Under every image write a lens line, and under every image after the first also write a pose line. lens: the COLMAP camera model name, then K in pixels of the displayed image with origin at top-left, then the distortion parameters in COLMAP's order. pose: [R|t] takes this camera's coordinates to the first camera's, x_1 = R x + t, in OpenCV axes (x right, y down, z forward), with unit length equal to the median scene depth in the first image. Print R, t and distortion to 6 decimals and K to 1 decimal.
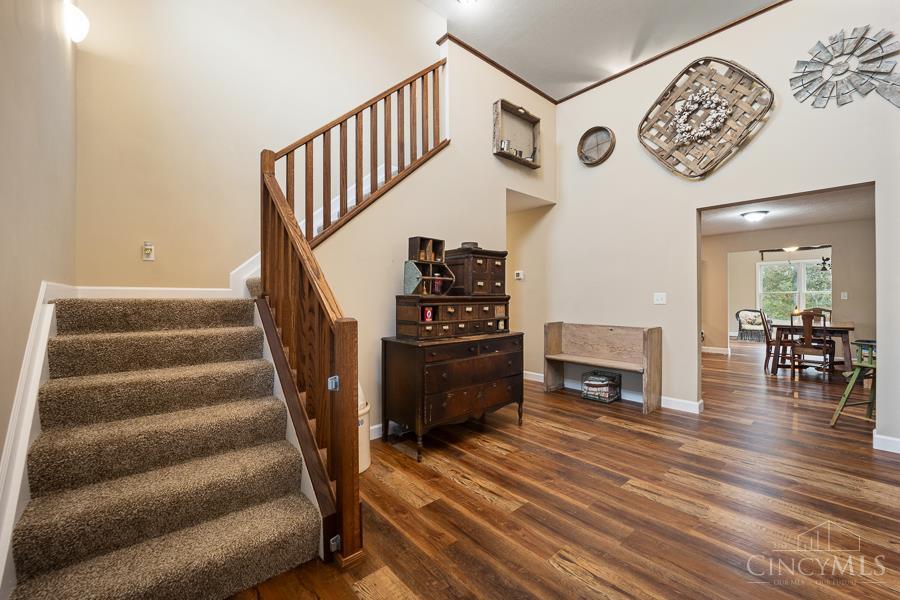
lens RADIAL K [[359.8, 0, 447.9], [0, 359.8, 297.8], [0, 0, 1]] dist [-0.021519, 0.000002]
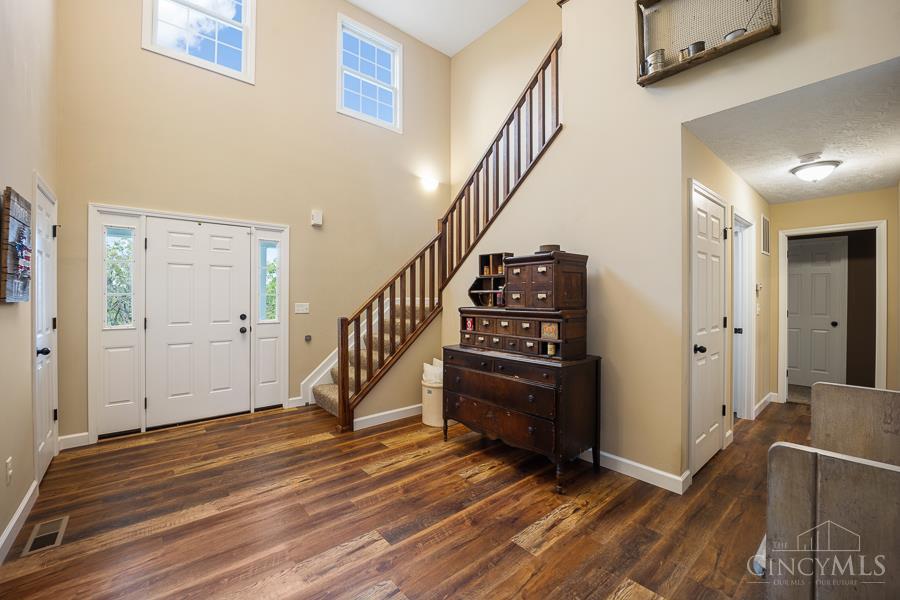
lens RADIAL K [[366.4, 0, 448.1], [0, 366.4, 296.2], [0, 0, 1]] dist [-0.021940, -0.000031]
pose [[-0.002977, 0.001877, -0.999994, 1.132314], [-0.003577, 0.999992, 0.001888, -0.046207], [0.999989, 0.003583, -0.002970, 0.962231]]
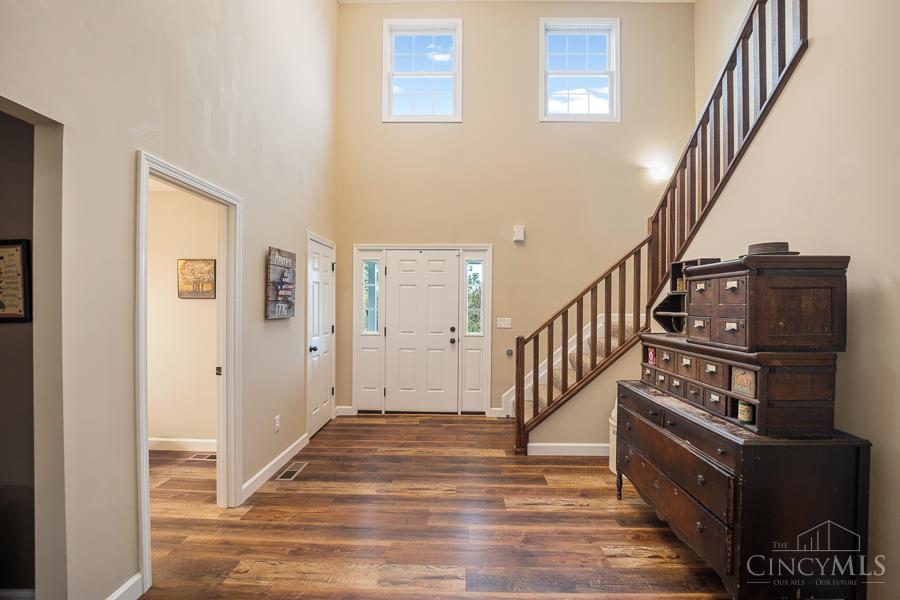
lens RADIAL K [[372.1, 0, 455.2], [0, 372.1, 304.2], [0, 0, 1]] dist [-0.022016, -0.000351]
pose [[-0.663651, 0.001629, -0.748041, 0.942007], [-0.006456, 0.999948, 0.007905, -0.084883], [0.748015, 0.010076, -0.663606, 1.268978]]
